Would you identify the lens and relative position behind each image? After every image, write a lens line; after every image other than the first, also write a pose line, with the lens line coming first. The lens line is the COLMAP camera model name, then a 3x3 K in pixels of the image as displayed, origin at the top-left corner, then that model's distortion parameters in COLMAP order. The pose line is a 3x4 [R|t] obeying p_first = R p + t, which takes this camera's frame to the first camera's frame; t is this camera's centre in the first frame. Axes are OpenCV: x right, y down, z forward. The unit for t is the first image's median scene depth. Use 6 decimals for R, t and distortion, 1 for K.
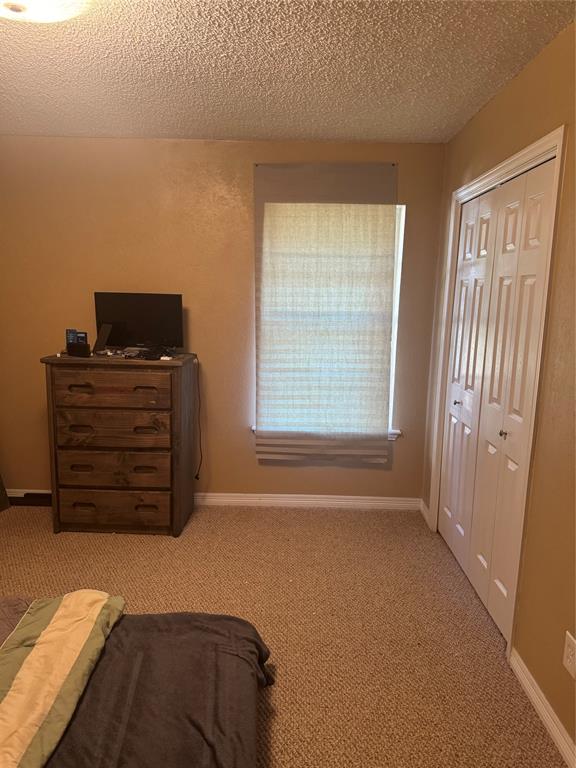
lens RADIAL K [[543.6, 0, 283.1], [0, 543.6, 387.2], [0, 0, 1]] dist [0.034954, -0.027744]
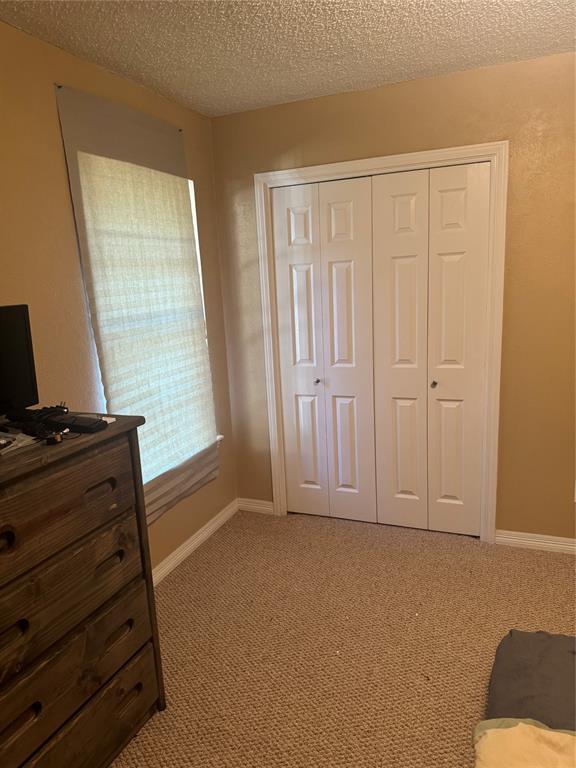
lens RADIAL K [[543.6, 0, 286.8], [0, 543.6, 385.6], [0, 0, 1]] dist [0.034954, -0.027744]
pose [[0.356725, -0.222227, 0.907393, -0.568251], [0.218947, 0.964131, 0.150047, -0.114330], [-0.908190, 0.145145, 0.392586, 0.558177]]
